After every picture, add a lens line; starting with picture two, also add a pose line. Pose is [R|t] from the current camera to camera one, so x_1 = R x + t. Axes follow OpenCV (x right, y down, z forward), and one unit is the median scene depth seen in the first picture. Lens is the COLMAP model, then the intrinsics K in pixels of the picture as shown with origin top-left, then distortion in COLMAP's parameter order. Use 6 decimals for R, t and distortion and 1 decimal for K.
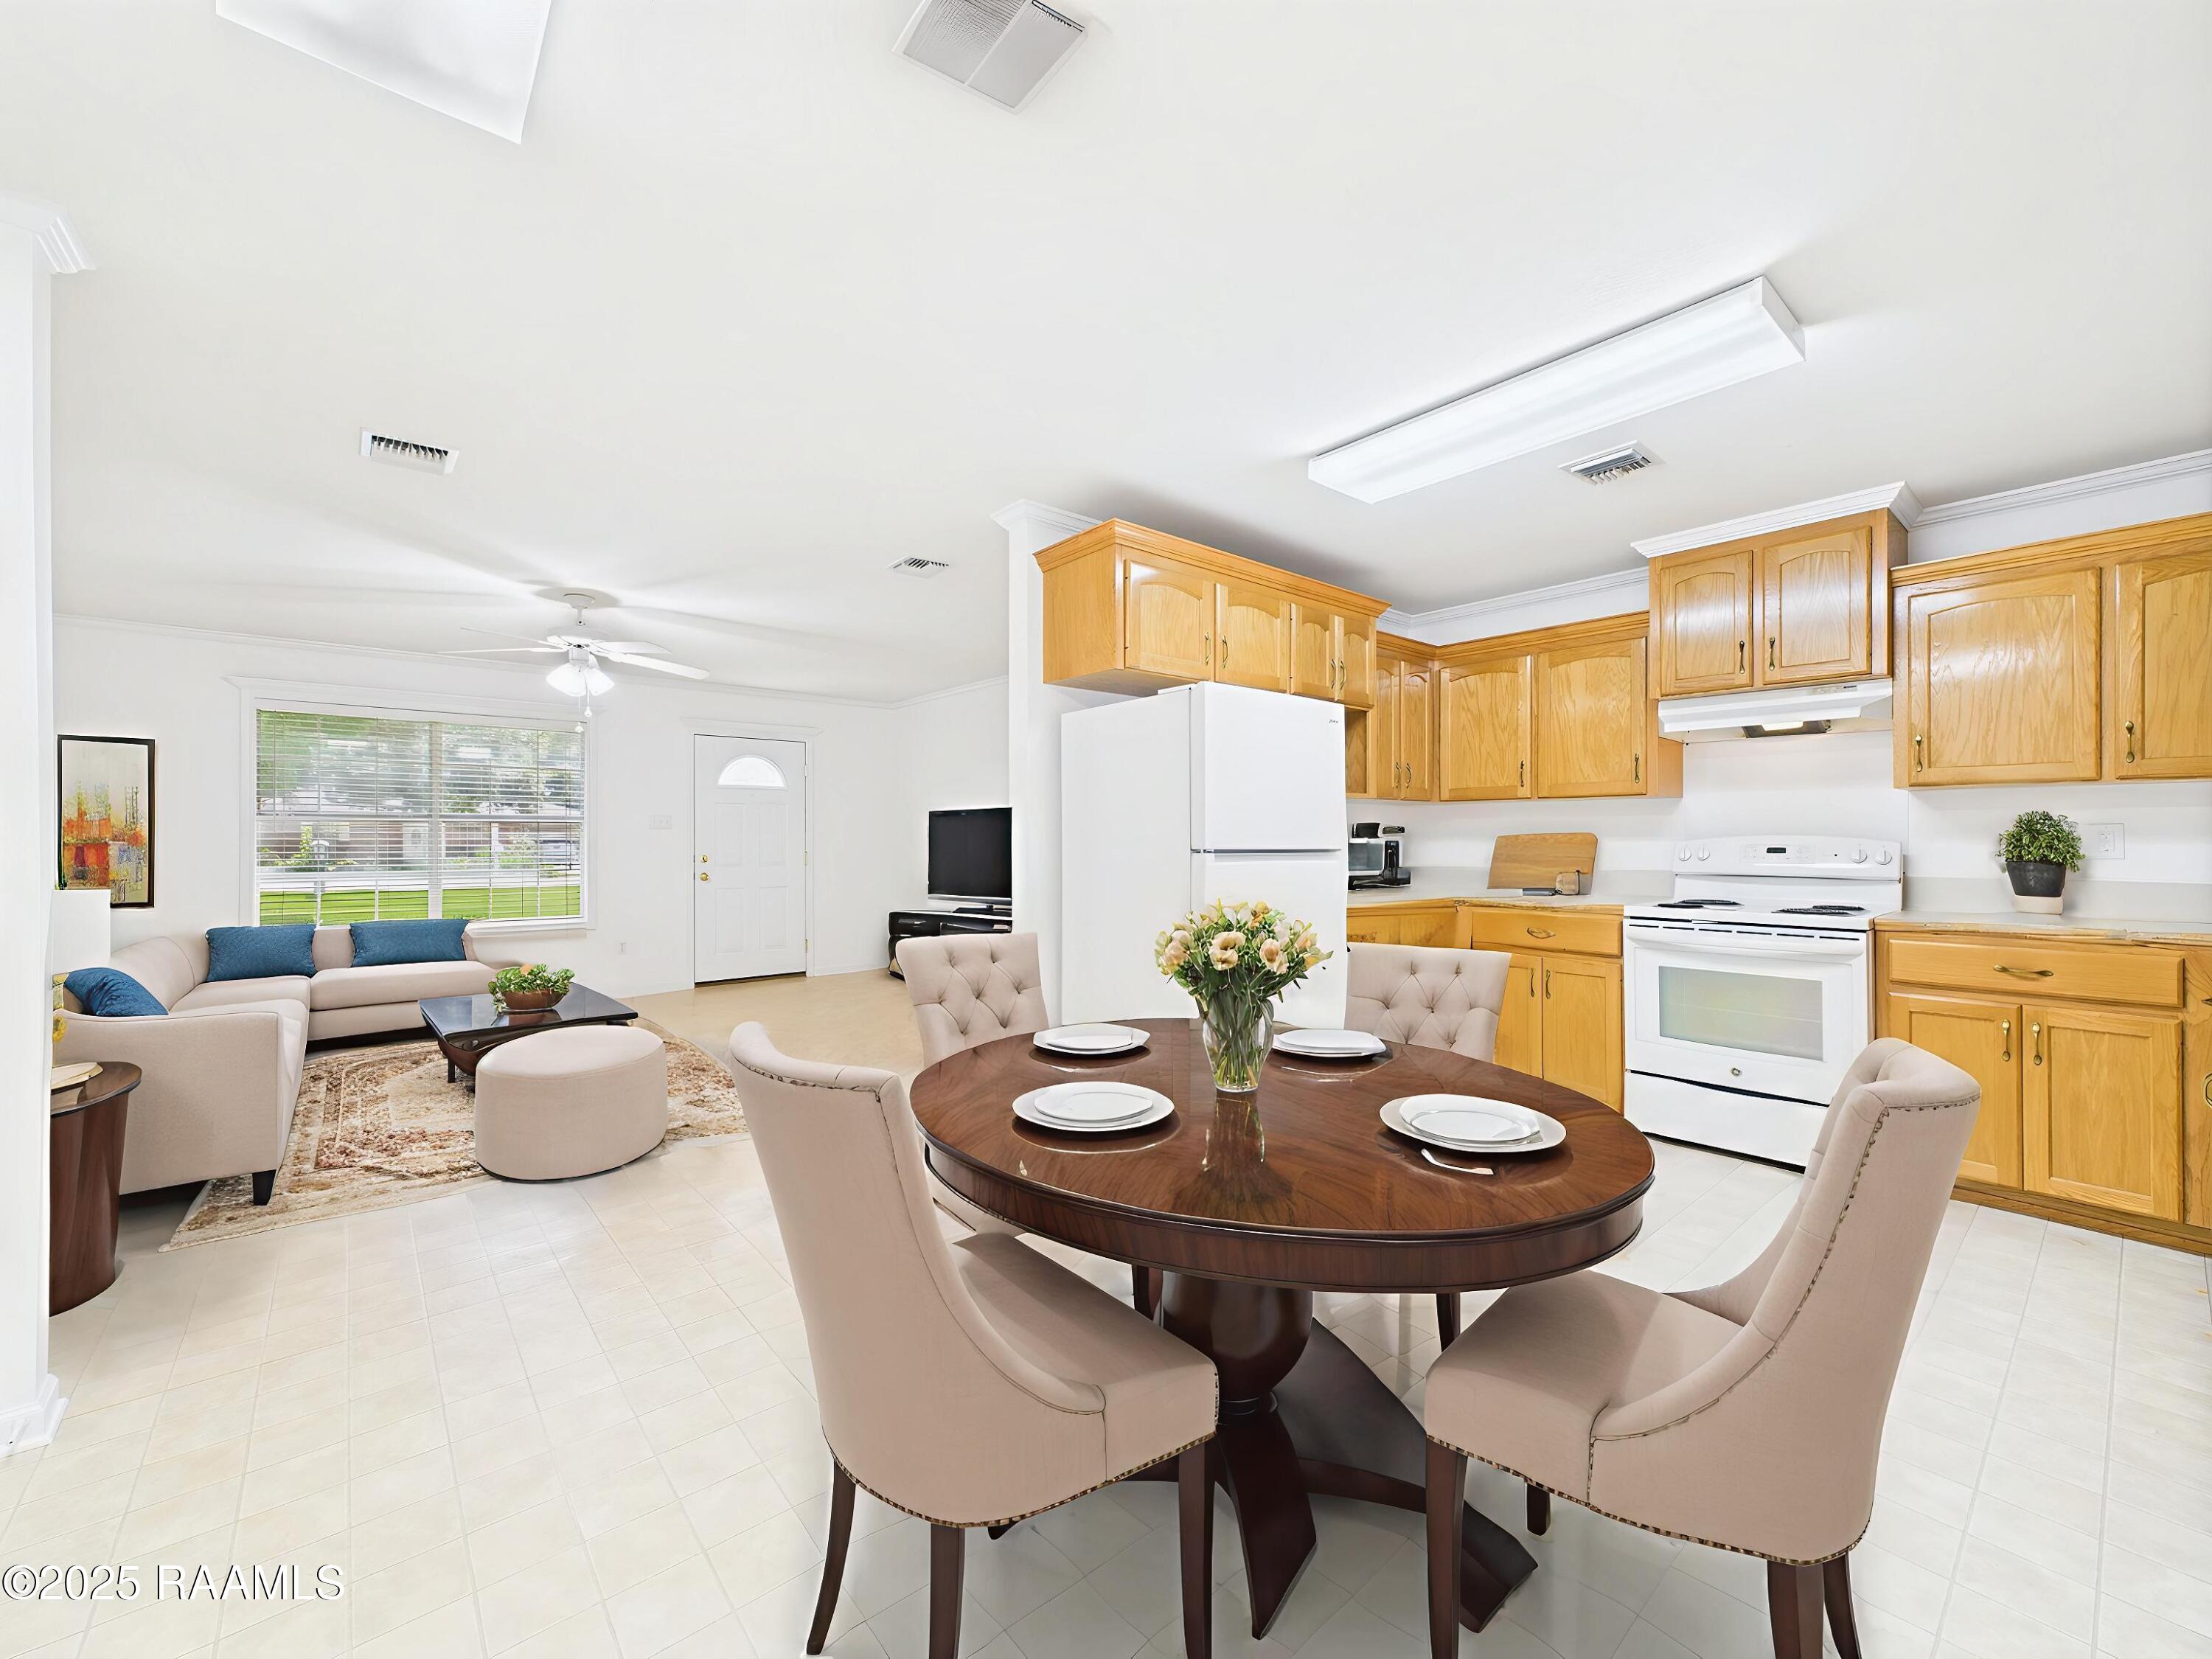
lens RADIAL K [[890.1, 0, 1110.3], [0, 890.1, 832.7], [0, 0, 1]] dist [0.001719, -0.000026]
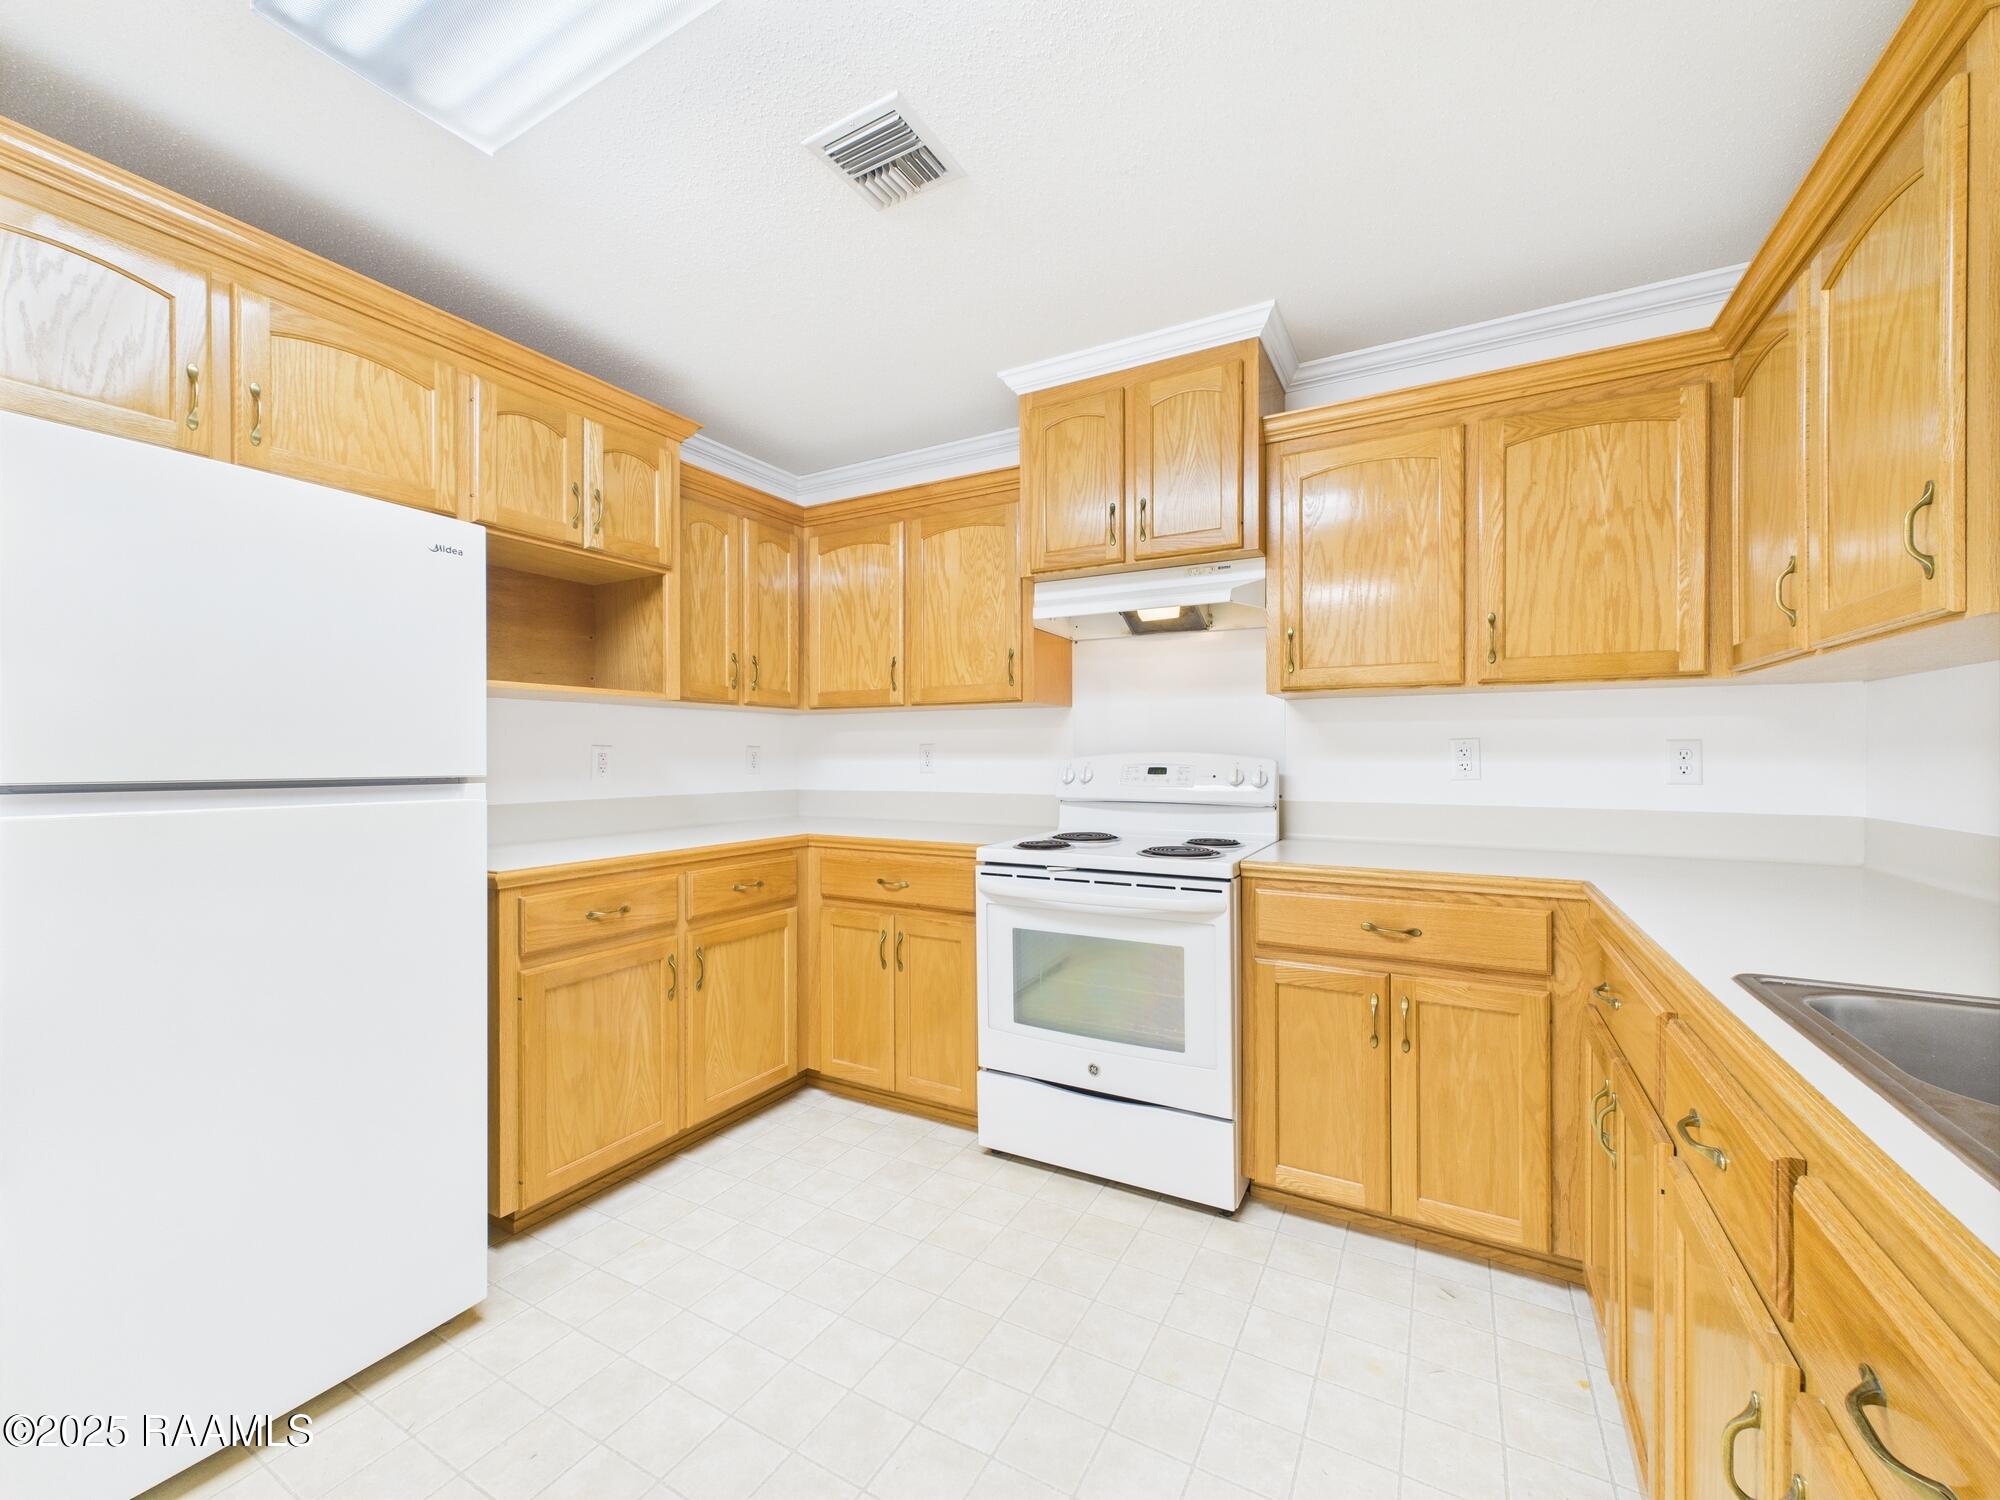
lens RADIAL K [[804.8, 0, 1003.9], [0, 804.8, 752.9], [0, 0, 1]] dist [0.001719, -0.000026]
pose [[0.936924, -0.001894, 0.349527, 0.392803], [0.000513, 0.999992, 0.004042, 0.000447], [-0.349532, -0.003608, 0.936917, 0.391819]]
